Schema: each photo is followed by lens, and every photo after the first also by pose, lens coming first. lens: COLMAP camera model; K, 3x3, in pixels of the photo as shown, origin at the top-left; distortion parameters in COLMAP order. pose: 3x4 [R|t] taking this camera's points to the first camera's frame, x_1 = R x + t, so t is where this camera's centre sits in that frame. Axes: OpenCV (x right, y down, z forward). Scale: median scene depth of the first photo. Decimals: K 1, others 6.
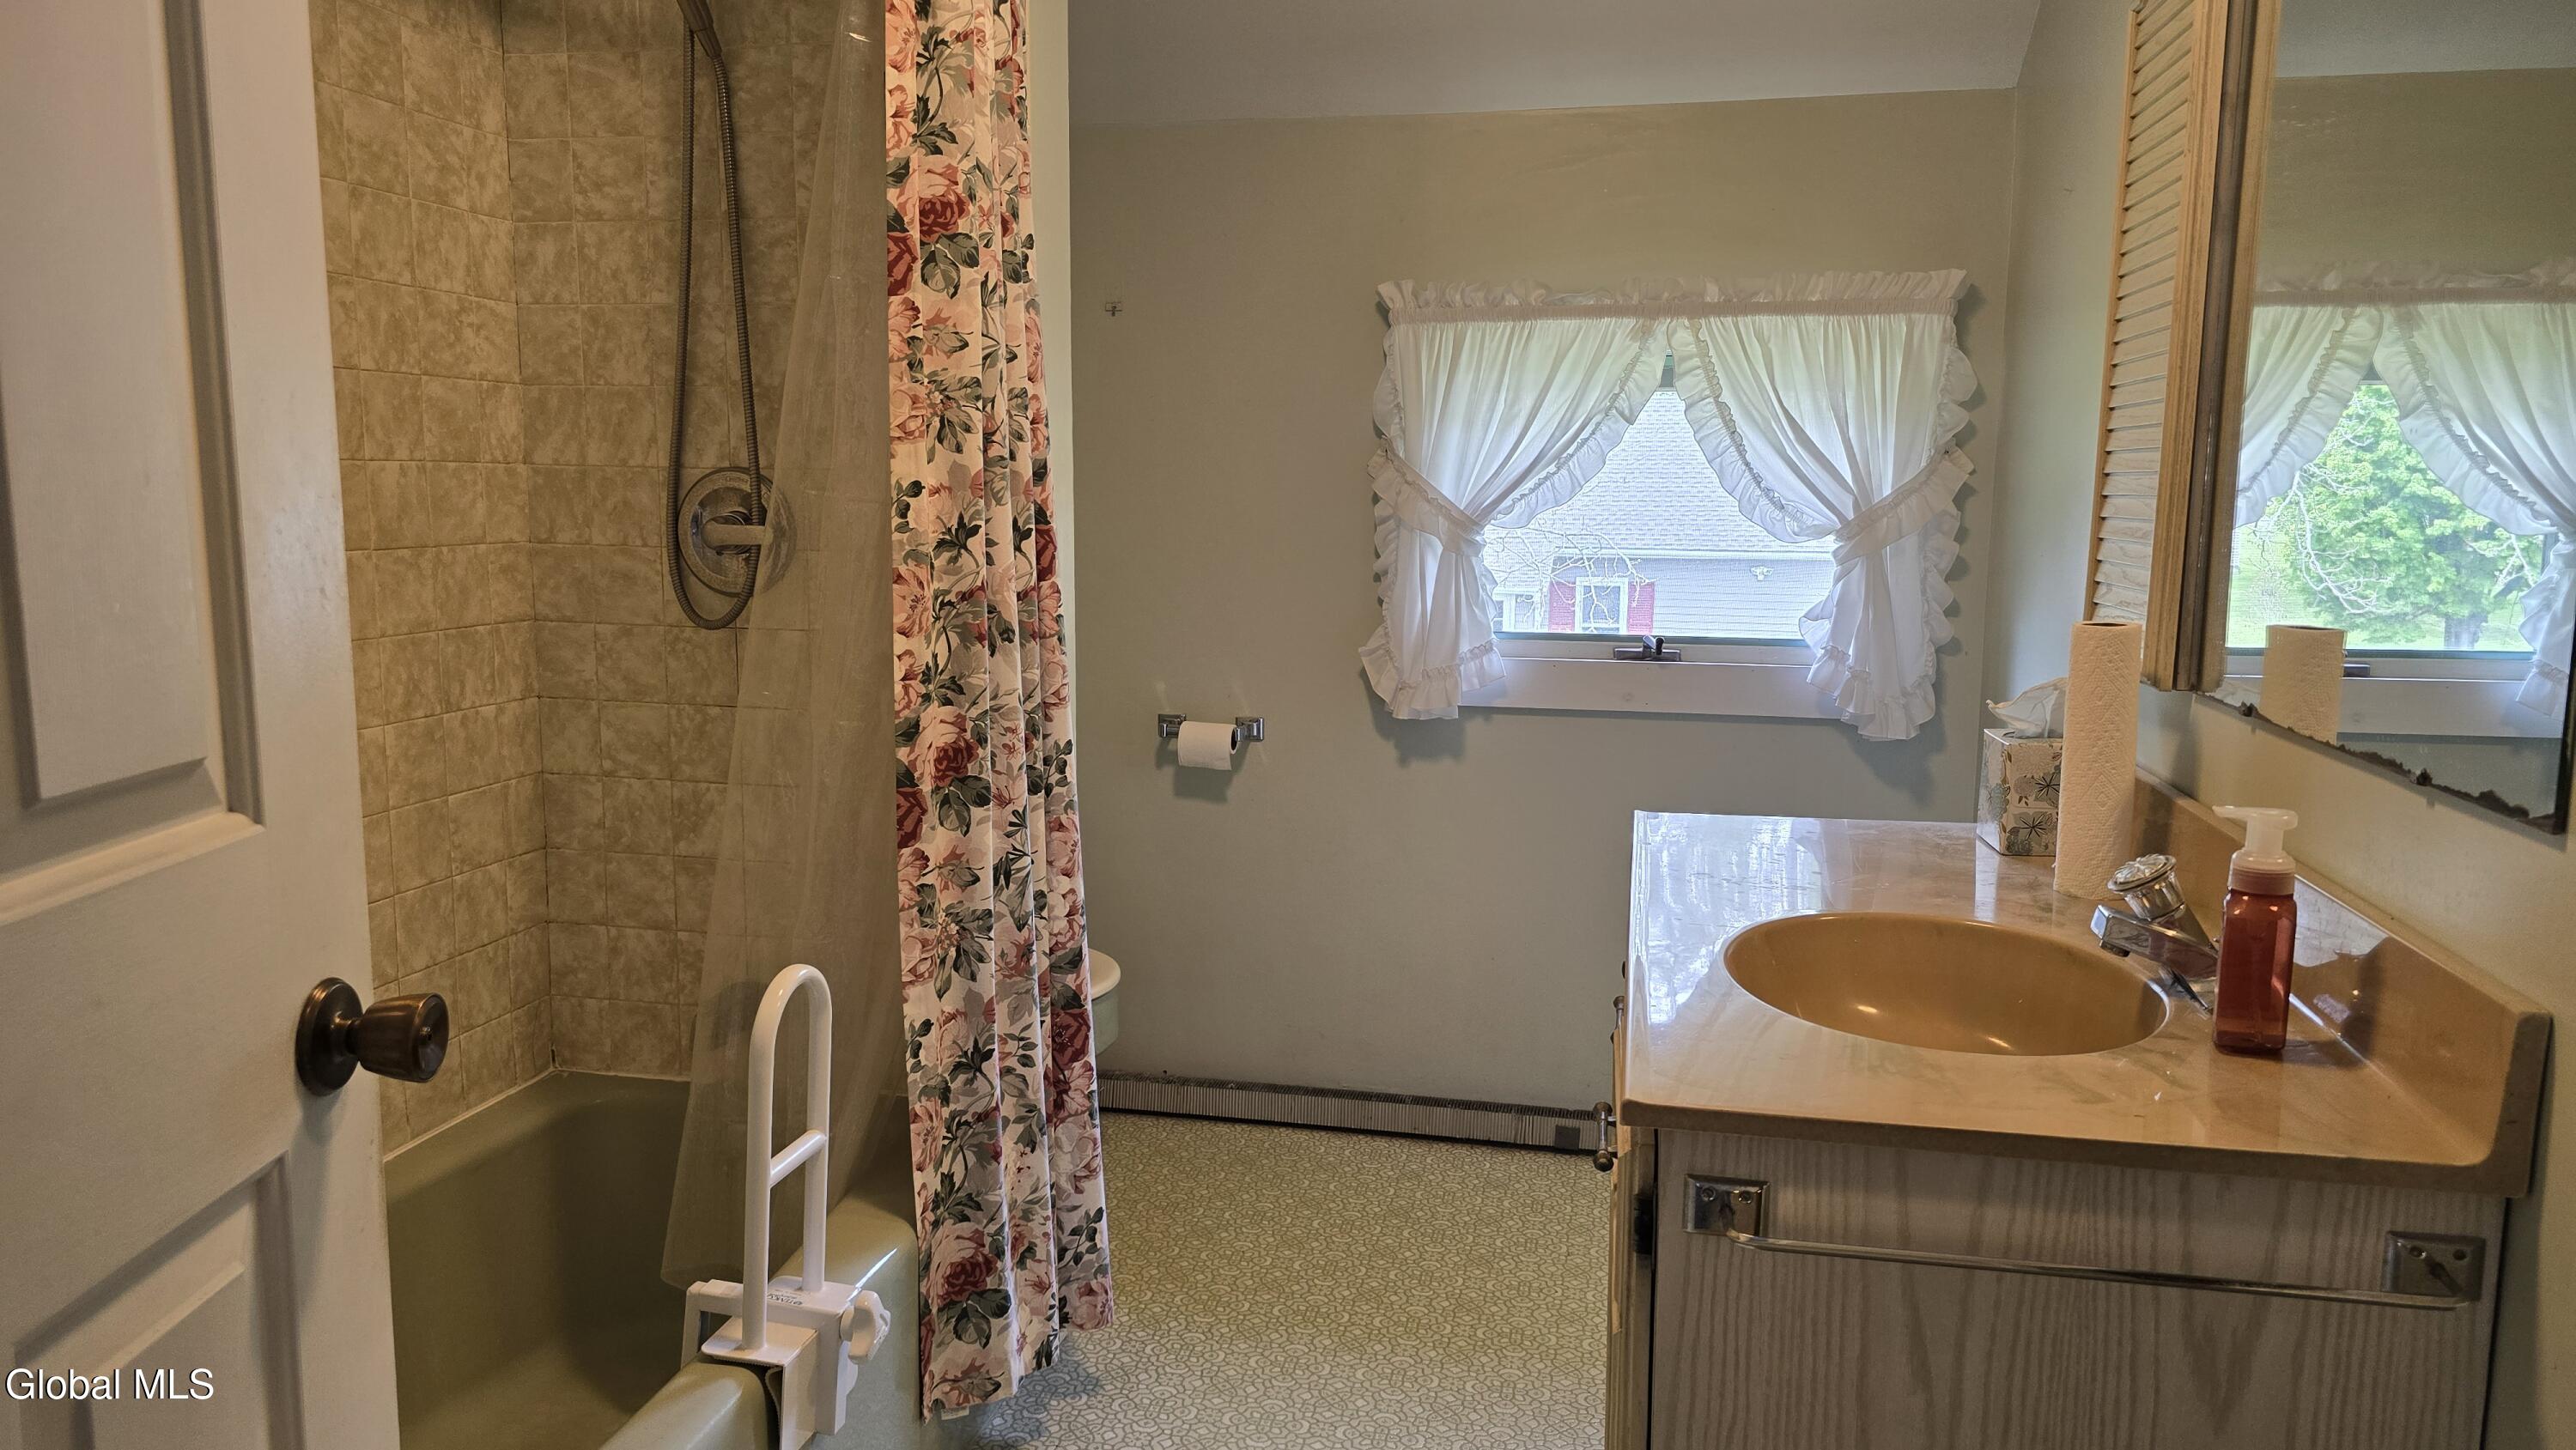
lens RADIAL K [[1745.7, 0, 1263.2], [0, 1745.7, 725.3], [0, 0, 1]] dist [0.063736, -0.061635]
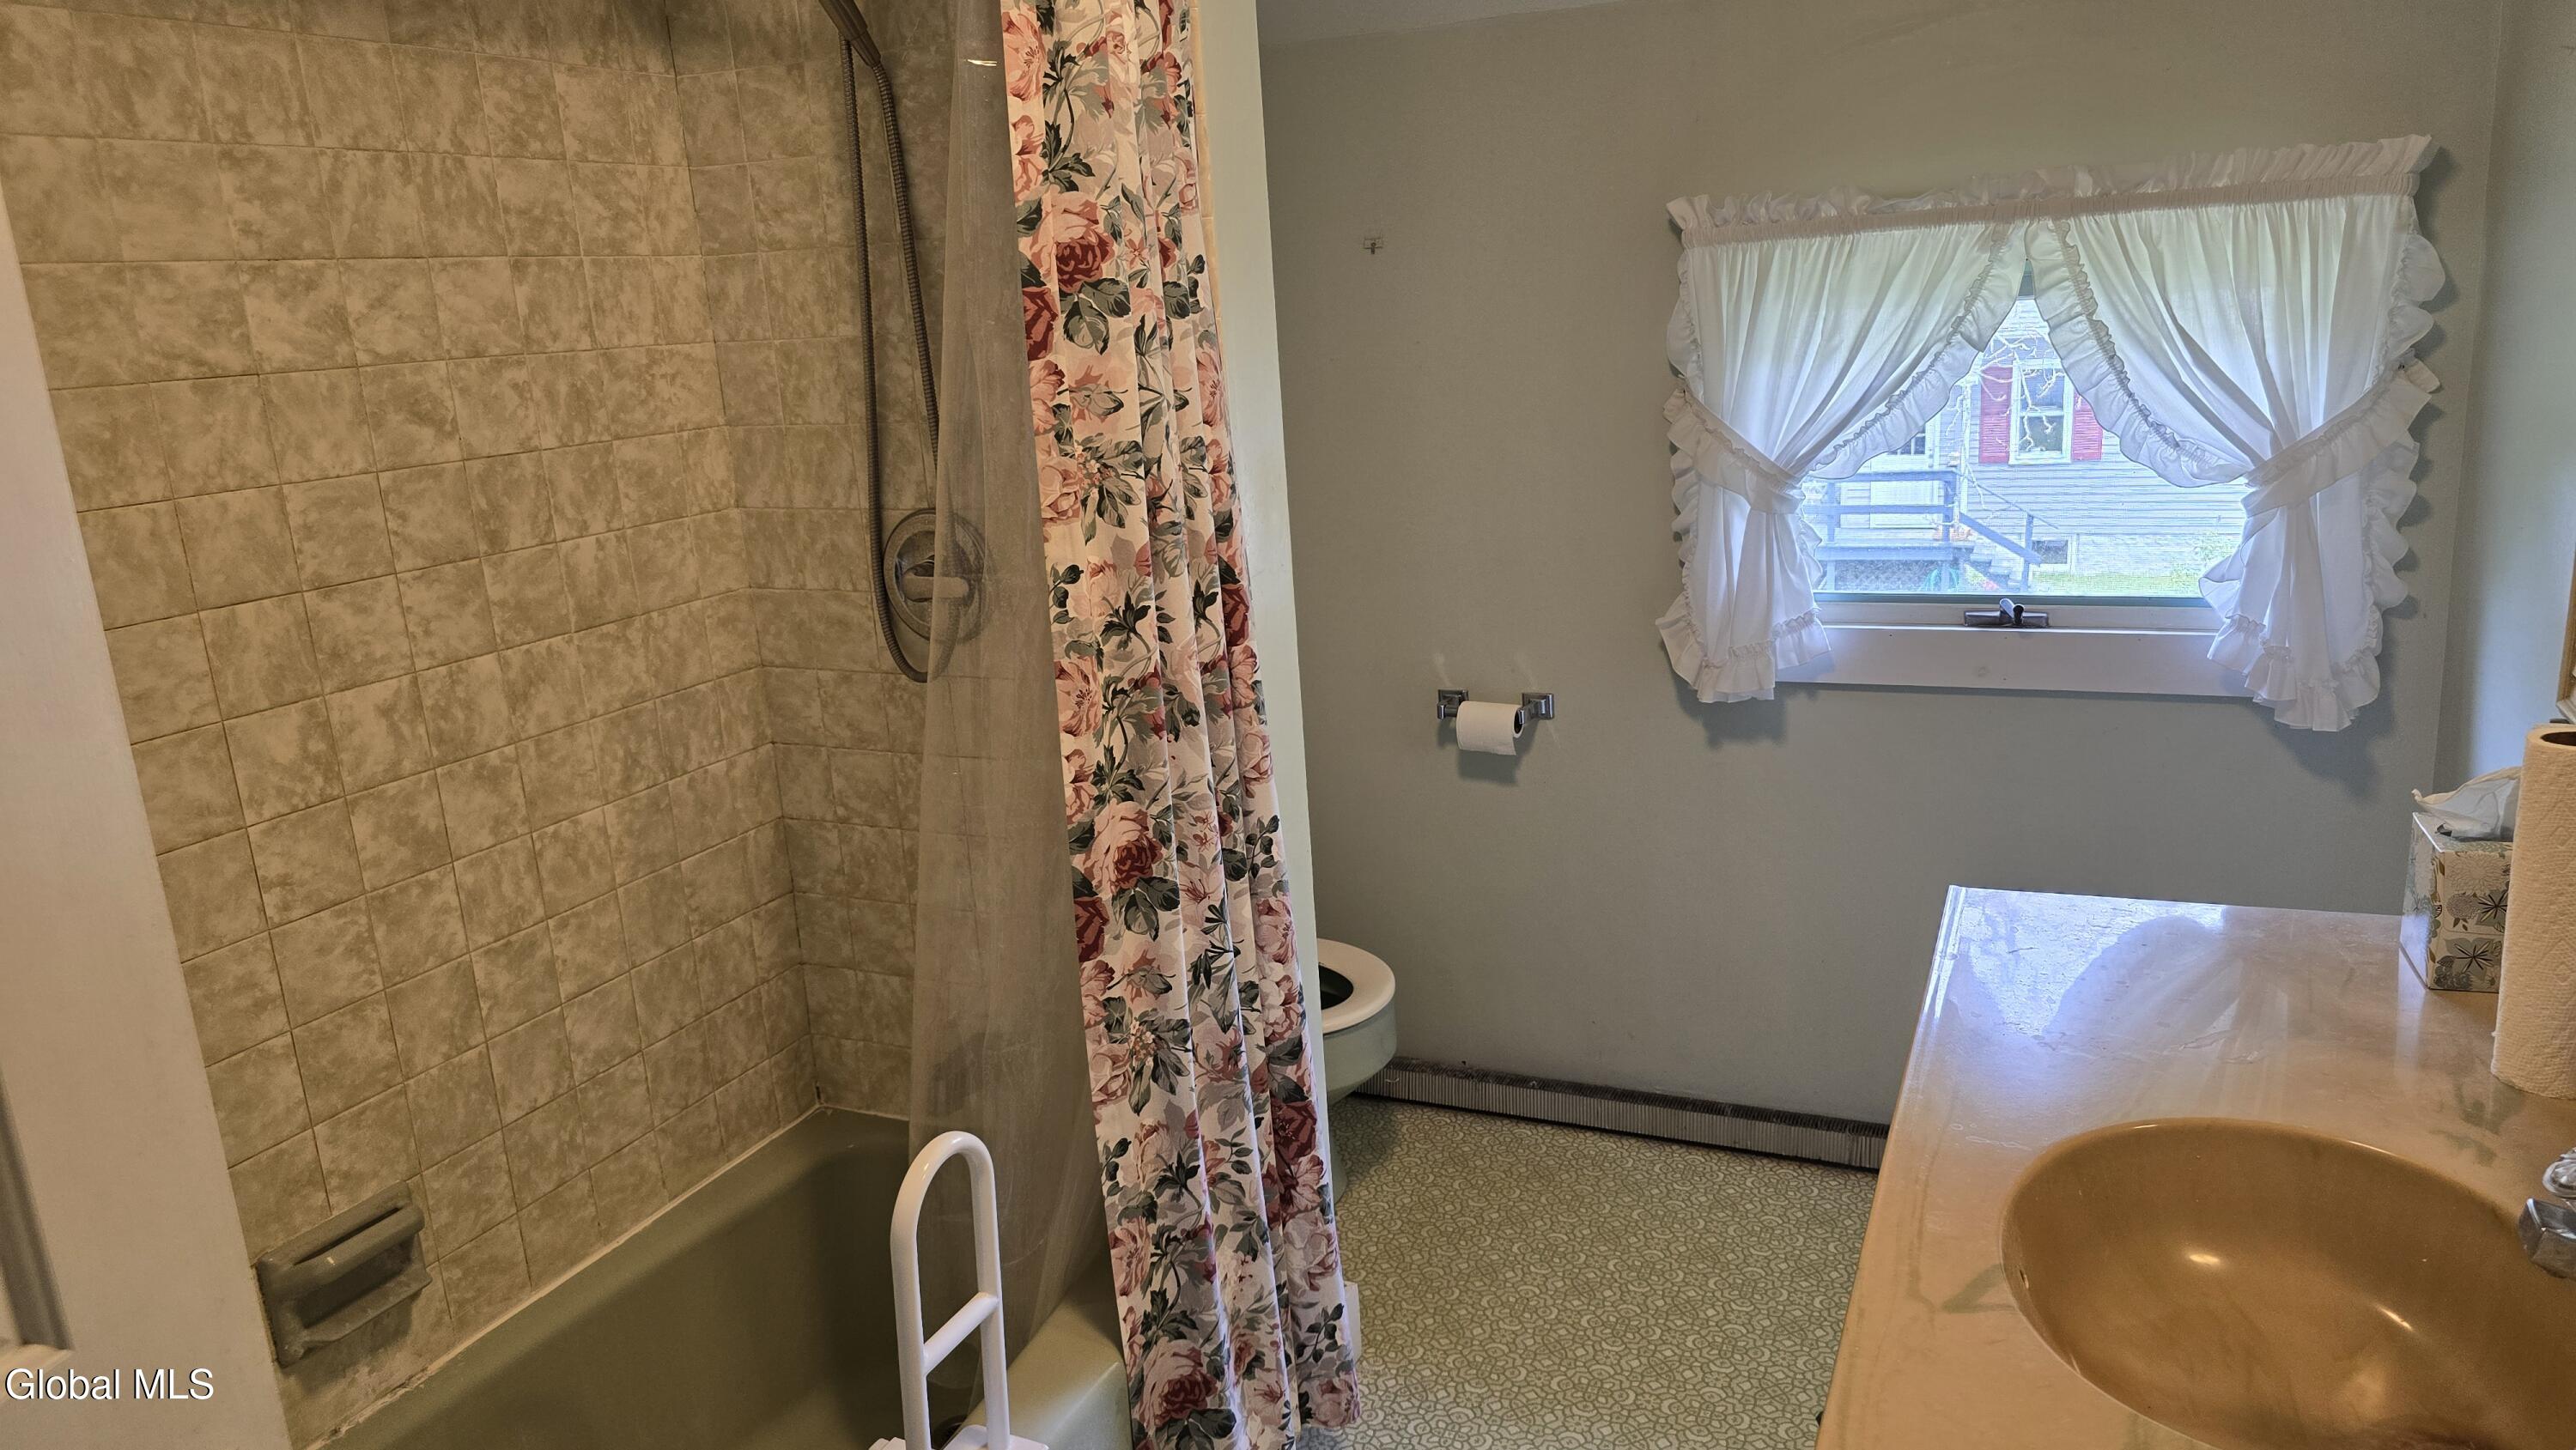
lens RADIAL K [[1745.7, 0, 1283.5], [0, 1745.7, 726.6], [0, 0, 1]] dist [0.063736, -0.061635]
pose [[0.975533, -0.019423, -0.218993, 0.083963], [0.043591, 0.993402, 0.106073, -0.122390], [0.215488, -0.113024, 0.969944, 0.122145]]
